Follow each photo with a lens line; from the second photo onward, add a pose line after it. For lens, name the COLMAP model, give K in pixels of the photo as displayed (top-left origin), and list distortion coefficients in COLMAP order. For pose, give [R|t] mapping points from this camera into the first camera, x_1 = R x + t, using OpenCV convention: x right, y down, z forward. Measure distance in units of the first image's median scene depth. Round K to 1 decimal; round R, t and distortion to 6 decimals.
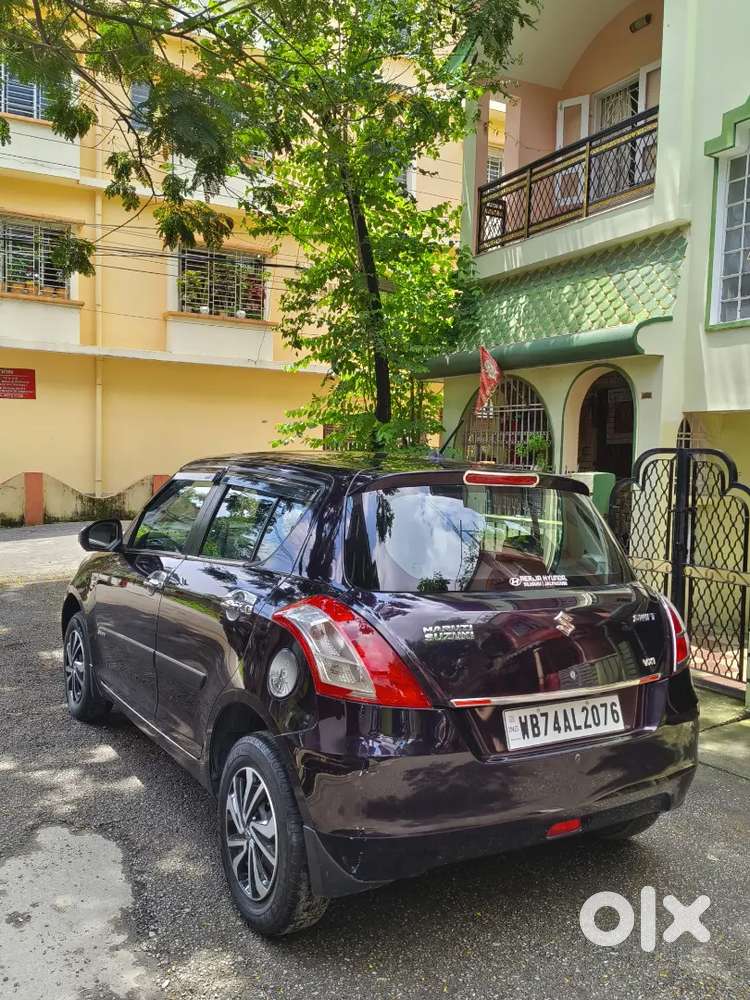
lens RADIAL K [[844.1, 0, 384.6], [0, 844.1, 509.4], [0, 0, 1]] dist [0.081223, -0.100495]
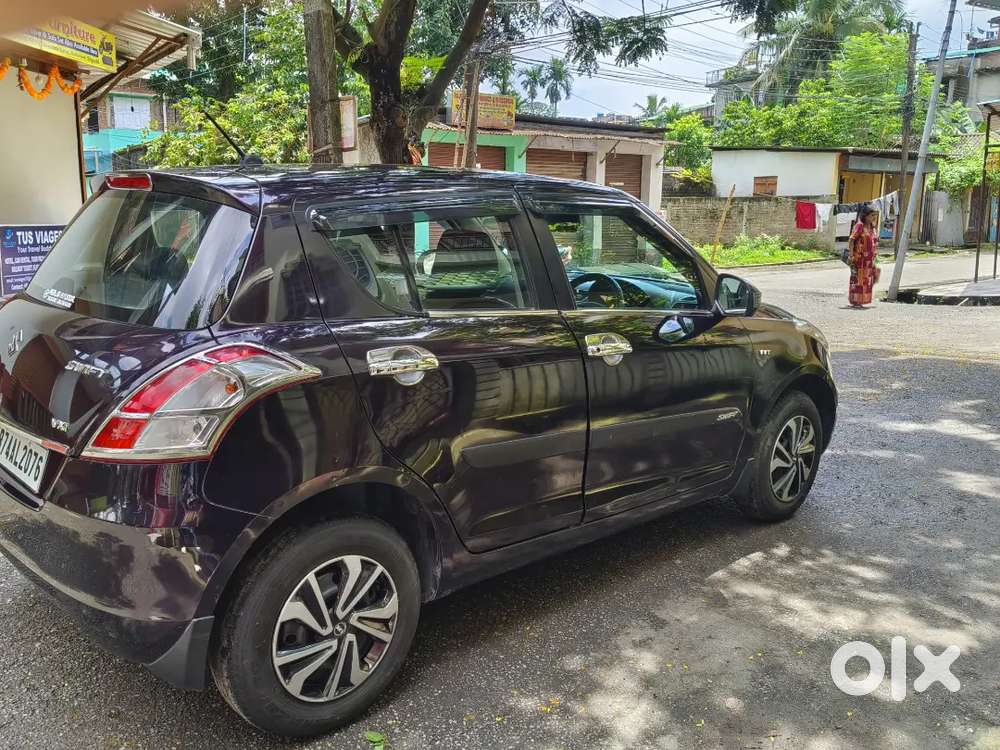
lens RADIAL K [[864.9, 0, 471.0], [0, 864.9, 379.5], [0, 0, 1]] dist [0.098992, -0.128612]
pose [[0.170706, 0.165110, -0.971390, 0.461216], [-0.062661, 0.985684, 0.156528, -0.000083], [0.983328, 0.034148, 0.178608, 0.508814]]
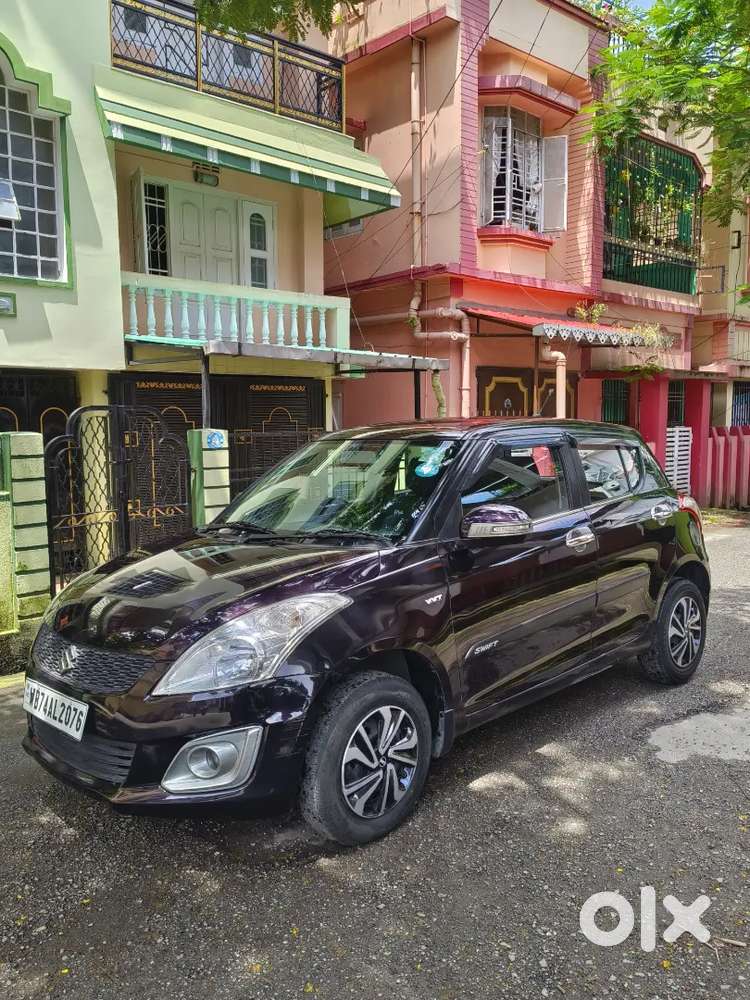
lens RADIAL K [[813.6, 0, 377.7], [0, 813.6, 499.5], [0, 0, 1]] dist [0.090936, -0.102881]
pose [[-0.213176, -0.123724, 0.969148, -0.647326], [0.061508, 0.988282, 0.139696, -0.067582], [-0.975076, 0.089390, -0.203068, 0.764790]]
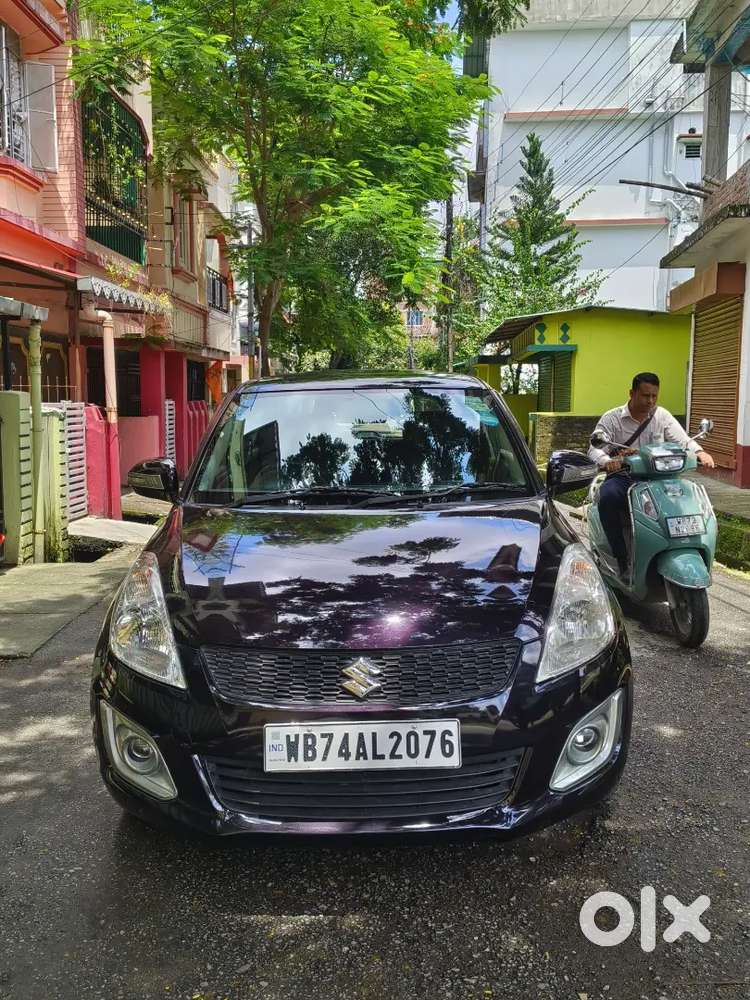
lens RADIAL K [[864.9, 0, 380.0], [0, 864.9, 481.1], [0, 0, 1]] dist [0.098992, -0.128612]
pose [[-0.848604, -0.081320, 0.522742, -0.376840], [0.005167, 0.986794, 0.161898, -0.060228], [-0.529004, 0.140088, -0.836977, 1.102863]]
